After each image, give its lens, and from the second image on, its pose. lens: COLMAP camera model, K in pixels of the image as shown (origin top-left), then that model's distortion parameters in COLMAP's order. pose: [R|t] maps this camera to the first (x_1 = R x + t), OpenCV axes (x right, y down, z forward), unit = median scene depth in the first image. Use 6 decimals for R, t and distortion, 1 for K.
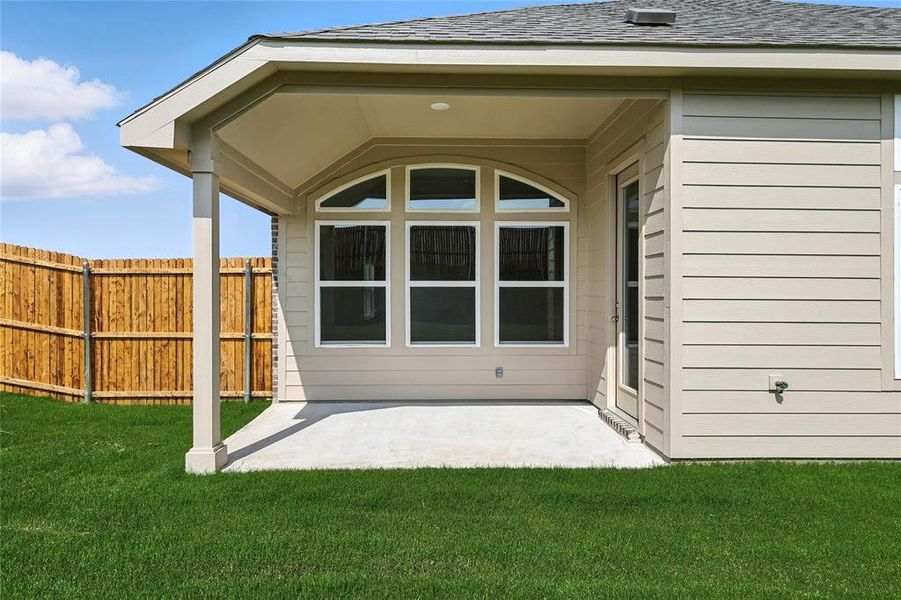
lens RADIAL K [[497.3, 0, 450.6], [0, 497.3, 290.6], [0, 0, 1]] dist [0.004561, 0.001136]
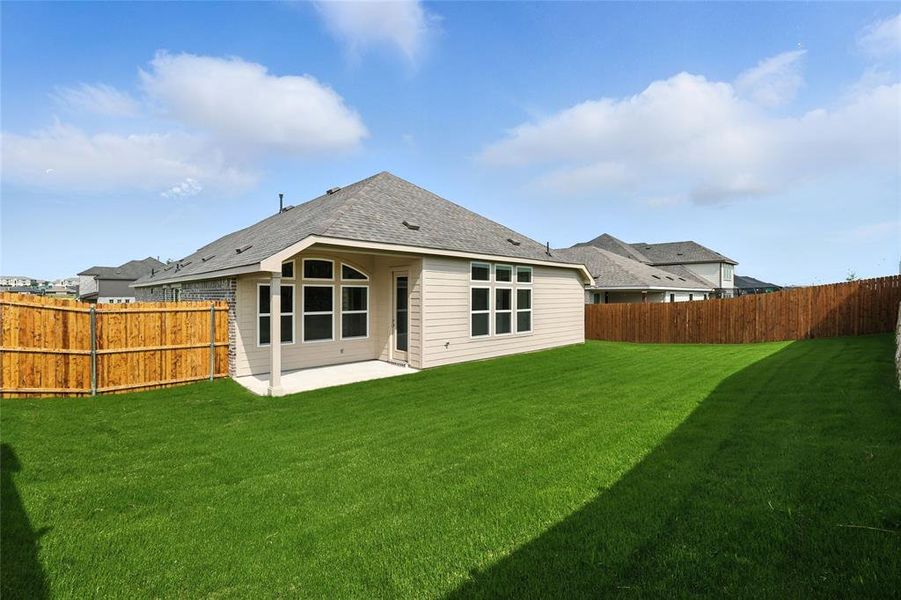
lens RADIAL K [[396.4, 0, 451.4], [0, 396.4, 295.1], [0, 0, 1]] dist [0.003993, 0.000289]
pose [[0.742840, 0.001158, 0.669468, -0.722571], [-0.001163, 0.999999, -0.000439, -0.089007], [-0.669468, -0.000452, 0.742841, -0.660216]]
